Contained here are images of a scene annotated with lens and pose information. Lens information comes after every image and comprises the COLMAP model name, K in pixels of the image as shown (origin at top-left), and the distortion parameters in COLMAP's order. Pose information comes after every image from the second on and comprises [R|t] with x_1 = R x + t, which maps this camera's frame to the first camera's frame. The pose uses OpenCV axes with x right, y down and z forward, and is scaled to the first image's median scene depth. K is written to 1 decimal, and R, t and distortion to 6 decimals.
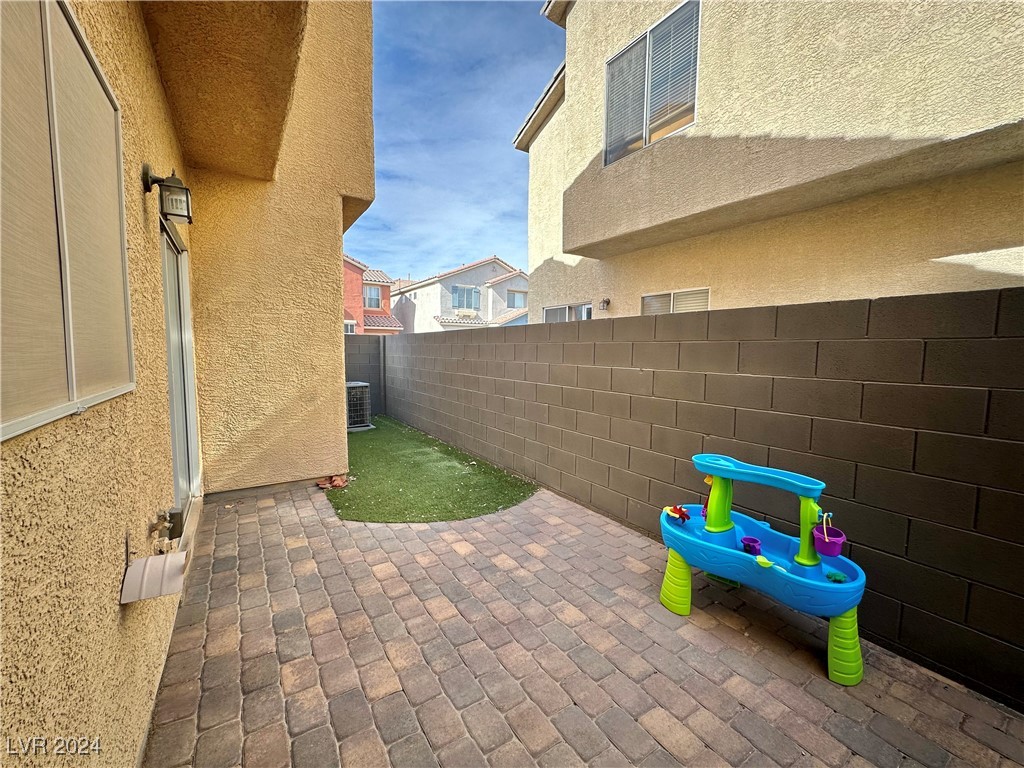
lens RADIAL K [[411.4, 0, 513.4], [0, 411.4, 383.5], [0, 0, 1]] dist [0.001652, 0.000784]
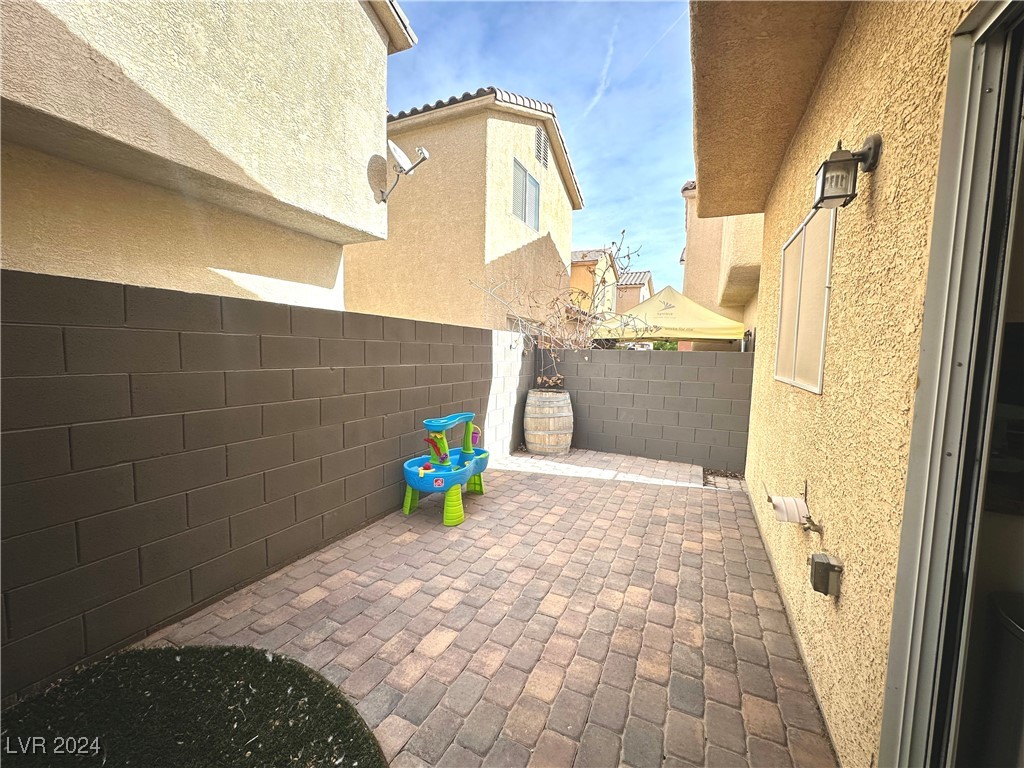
lens RADIAL K [[411.4, 0, 512.6], [0, 411.4, 385.2], [0, 0, 1]] dist [0.001652, 0.000784]
pose [[-0.521051, -0.094226, 0.848309, -0.777929], [0.040537, 0.990034, 0.134867, -0.118650], [-0.852563, 0.104661, -0.512038, 1.279534]]
